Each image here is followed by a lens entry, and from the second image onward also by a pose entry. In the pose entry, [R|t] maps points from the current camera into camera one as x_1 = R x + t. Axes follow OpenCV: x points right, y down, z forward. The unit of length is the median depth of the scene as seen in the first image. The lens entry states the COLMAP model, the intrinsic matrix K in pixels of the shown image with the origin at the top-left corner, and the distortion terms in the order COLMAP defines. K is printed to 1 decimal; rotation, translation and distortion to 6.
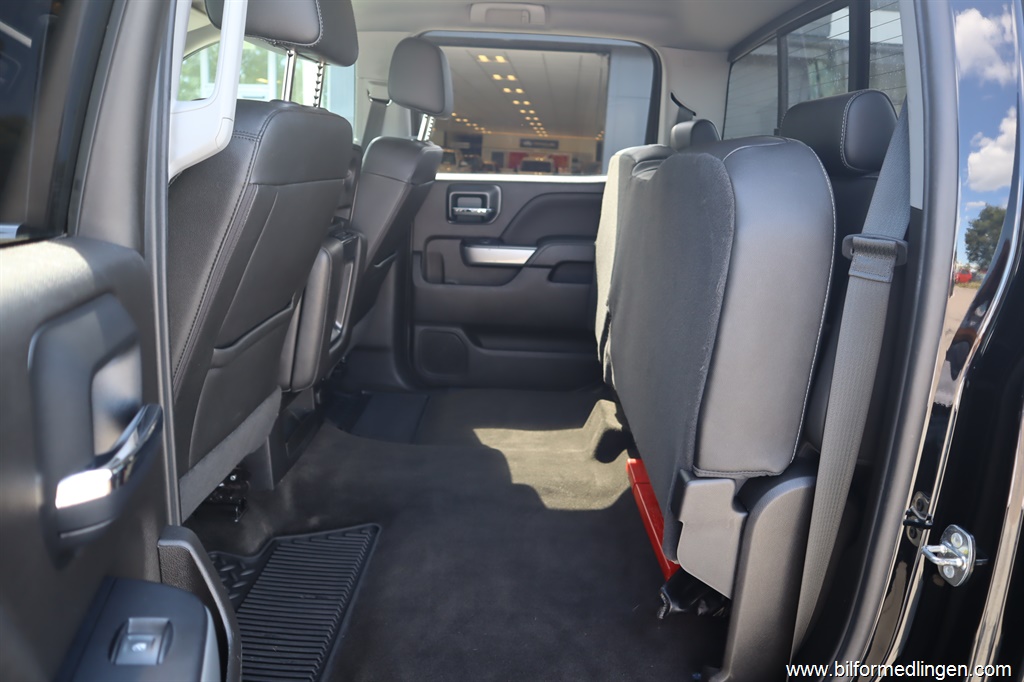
lens RADIAL K [[720.2, 0, 513.3], [0, 720.2, 340.5], [0, 0, 1]] dist [-0.090938, 0.037492]
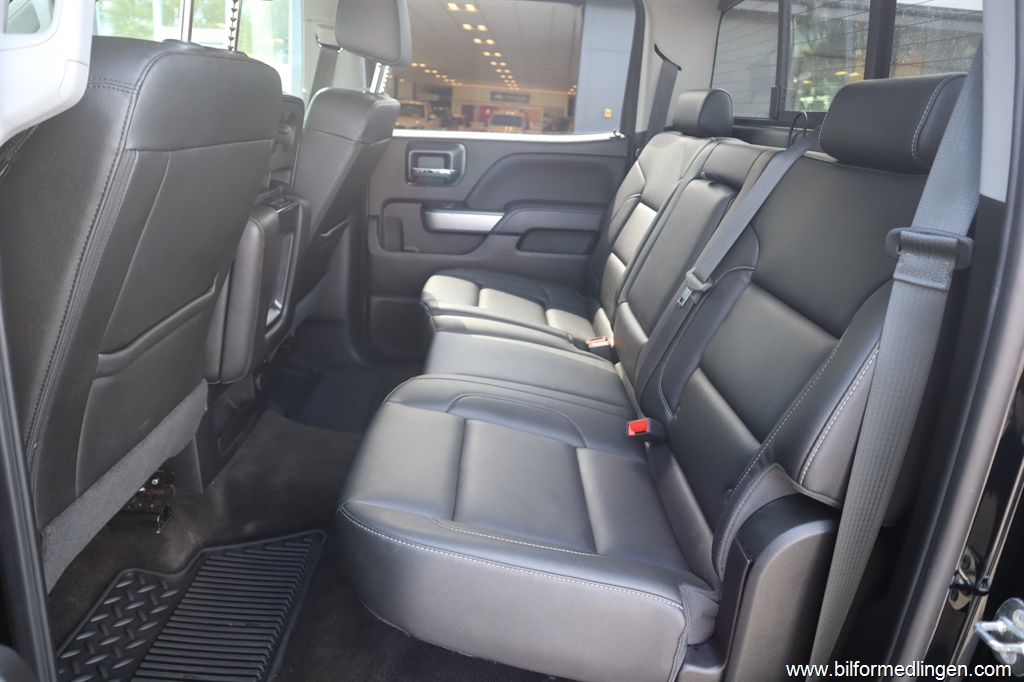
lens RADIAL K [[720.2, 0, 508.8], [0, 720.2, 342.5], [0, 0, 1]] dist [-0.090938, 0.037492]
pose [[0.999280, 0.006900, 0.037307, 0.008813], [-0.009255, 0.997950, 0.063326, -0.037772], [-0.036794, -0.063626, 0.997295, 0.127161]]
